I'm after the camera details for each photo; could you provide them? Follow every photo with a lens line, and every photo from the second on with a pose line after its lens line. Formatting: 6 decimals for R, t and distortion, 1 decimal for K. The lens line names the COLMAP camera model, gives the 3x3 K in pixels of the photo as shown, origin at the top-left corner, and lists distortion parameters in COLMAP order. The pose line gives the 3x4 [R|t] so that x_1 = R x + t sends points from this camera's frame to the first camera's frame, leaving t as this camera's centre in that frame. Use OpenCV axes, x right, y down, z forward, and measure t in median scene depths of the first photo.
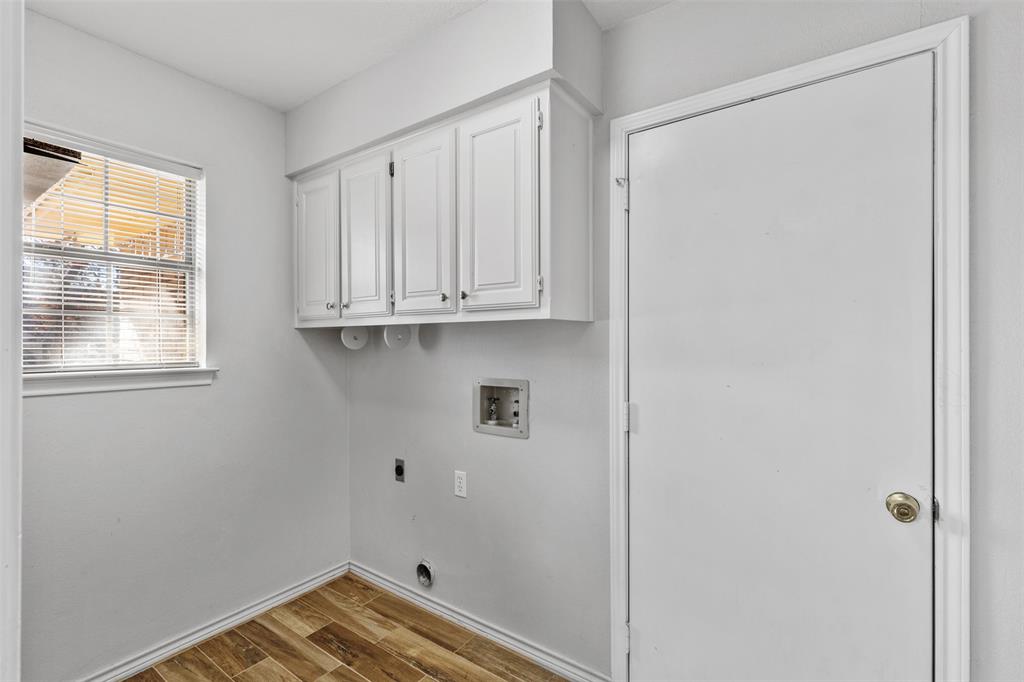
lens RADIAL K [[463.9, 0, 511.5], [0, 463.9, 343.5], [0, 0, 1]] dist [0.008269, -0.001266]
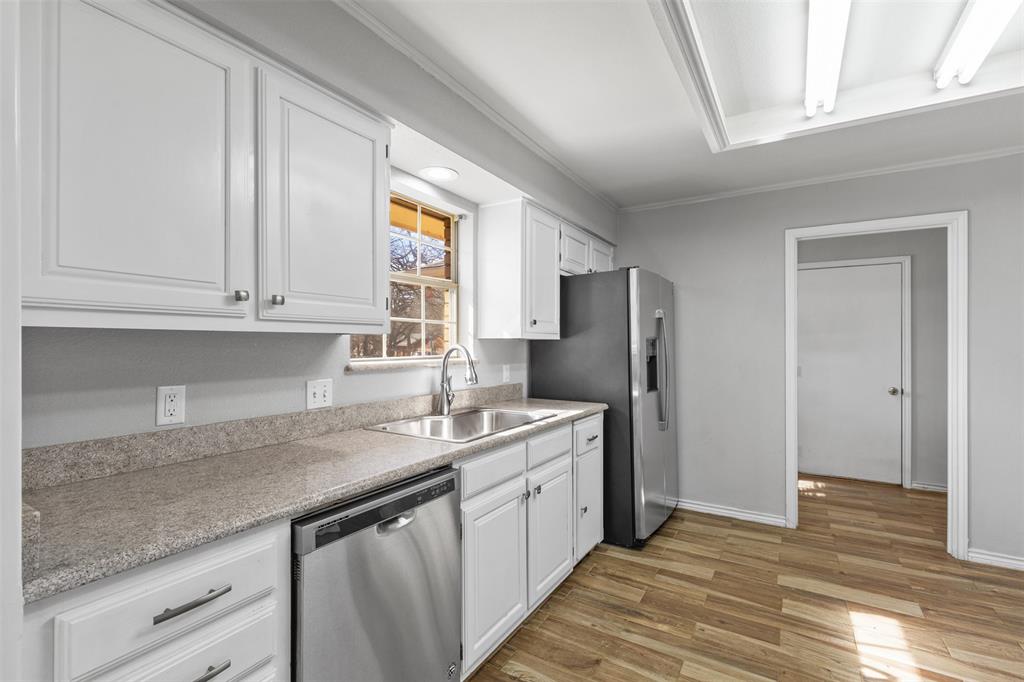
lens RADIAL K [[463.9, 0, 512.8], [0, 463.9, 345.3], [0, 0, 1]] dist [0.008269, -0.001266]
pose [[0.997011, 0.001929, 0.077238, -2.337287], [-0.001784, 0.999997, -0.001944, 0.019099], [-0.077241, 0.001800, 0.997011, -2.325201]]
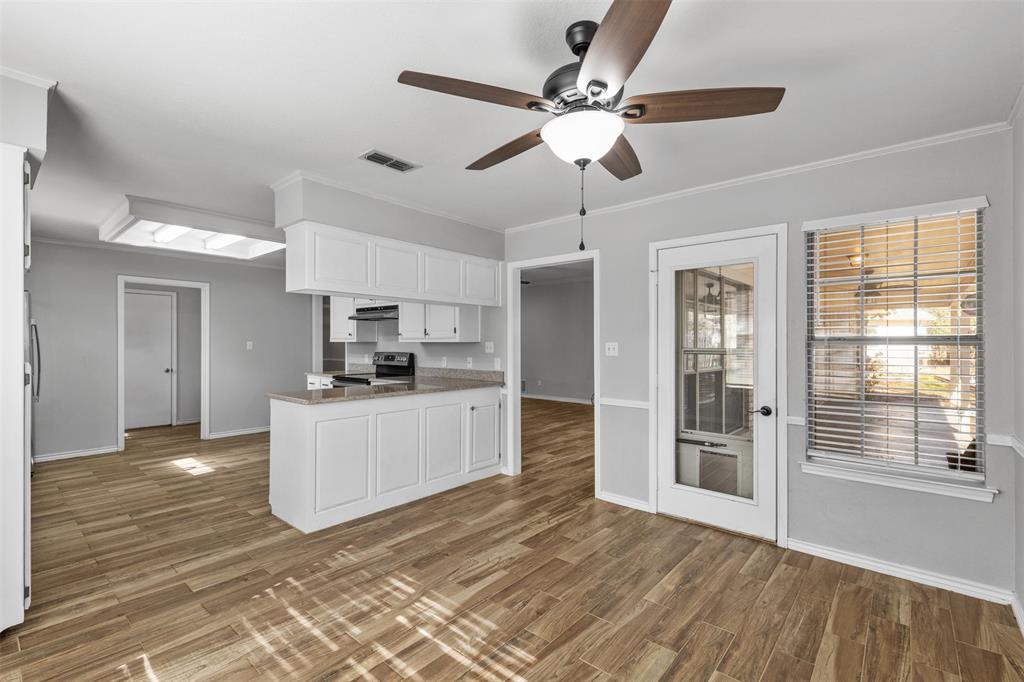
lens RADIAL K [[463.9, 0, 524.0], [0, 463.9, 348.1], [0, 0, 1]] dist [0.008269, -0.001266]
pose [[0.084128, -0.002356, 0.996452, -4.848657], [0.001589, 0.999996, 0.002230, 0.060858], [-0.996454, 0.001396, 0.084131, -4.165898]]
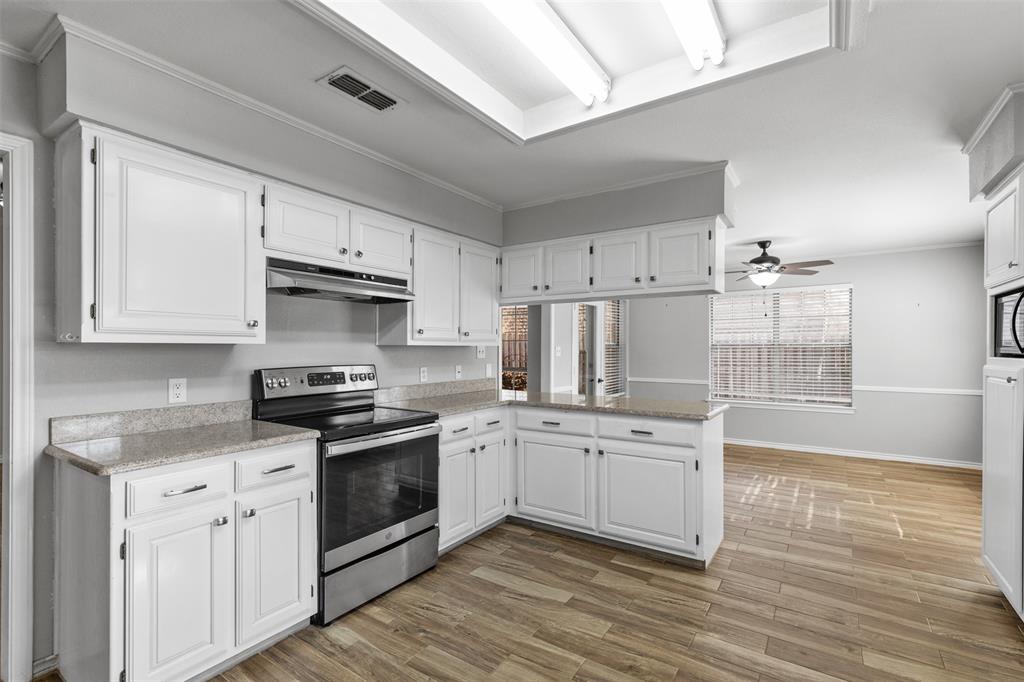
lens RADIAL K [[463.9, 0, 509.8], [0, 463.9, 347.6], [0, 0, 1]] dist [0.008269, -0.001266]
pose [[-0.999903, -0.000710, -0.013923, -0.930770], [-0.000822, 0.999968, 0.007980, -0.000148], [0.013916, 0.007990, -0.999871, 0.070328]]
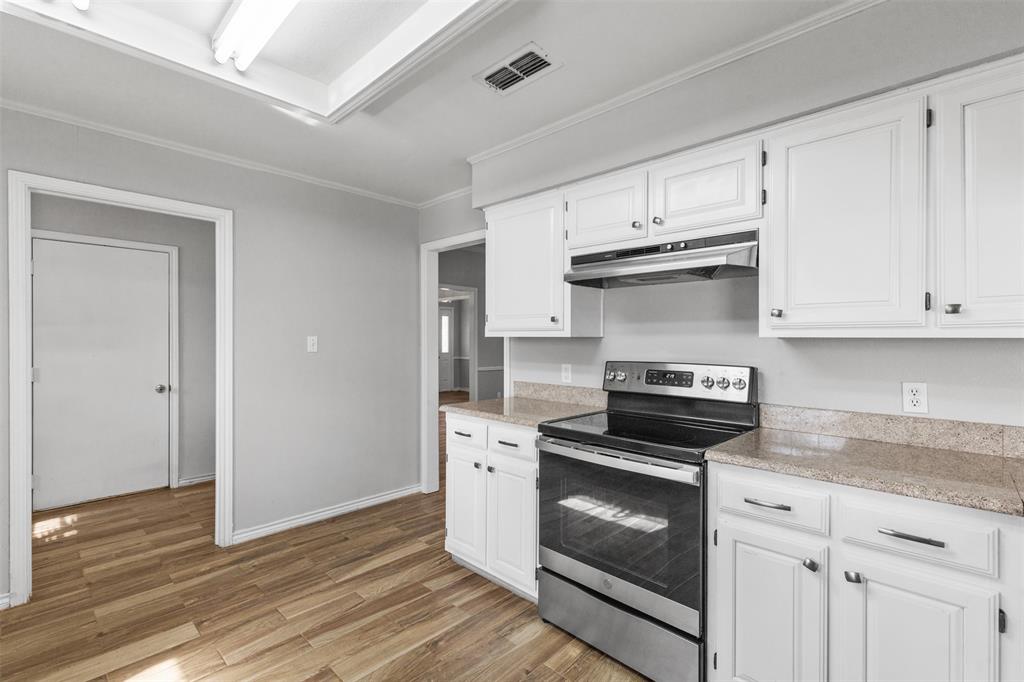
lens RADIAL K [[463.9, 0, 520.7], [0, 463.9, 339.9], [0, 0, 1]] dist [0.008269, -0.001266]
pose [[0.141392, 0.000568, 0.989954, -2.088505], [0.001877, 0.999998, -0.000842, 0.016980], [-0.989952, 0.001977, 0.141390, -2.006827]]
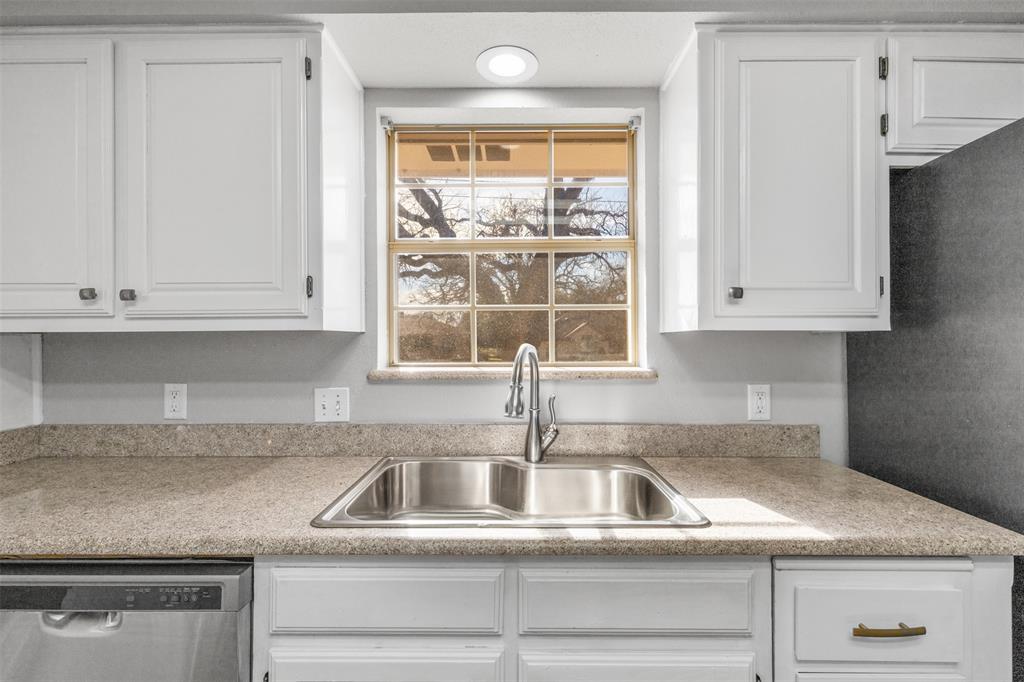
lens RADIAL K [[463.9, 0, 518.8], [0, 463.9, 336.4], [0, 0, 1]] dist [0.008269, -0.001266]
pose [[0.580444, -0.008294, -0.814258, -1.494391], [-0.001554, 0.999935, -0.011293, 0.005146], [0.814299, 0.007820, 0.580394, -0.998311]]
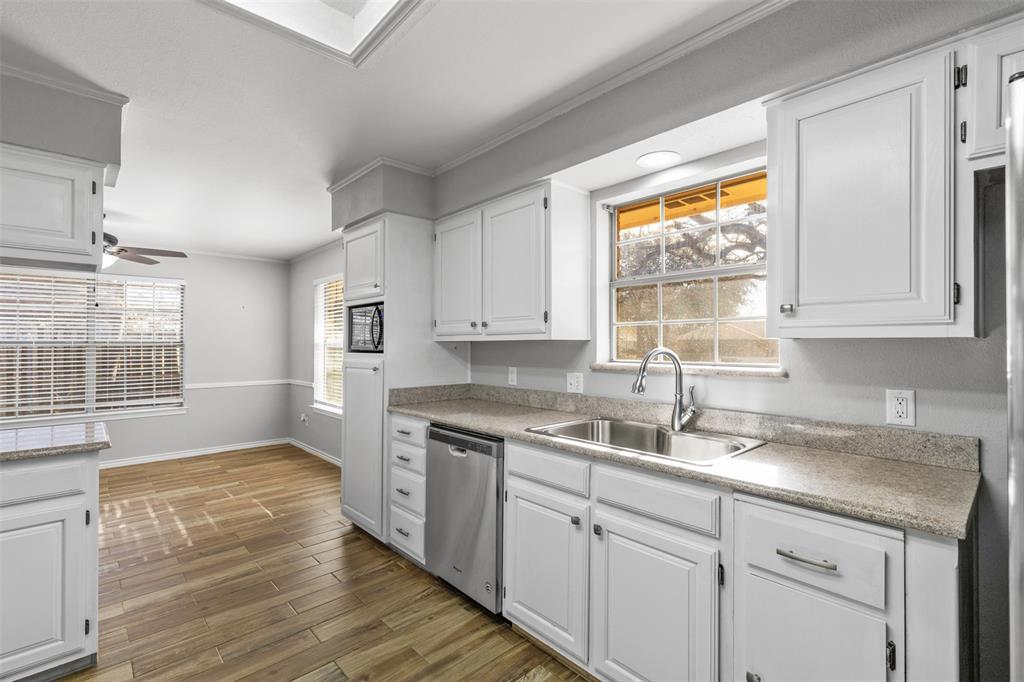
lens RADIAL K [[463.9, 0, 509.0], [0, 463.9, 340.7], [0, 0, 1]] dist [0.008269, -0.001266]
pose [[-0.210036, -0.010037, -0.977642, -0.622474], [-0.006994, 0.999937, -0.008763, 0.003294], [0.977669, 0.004997, -0.210093, -0.502591]]
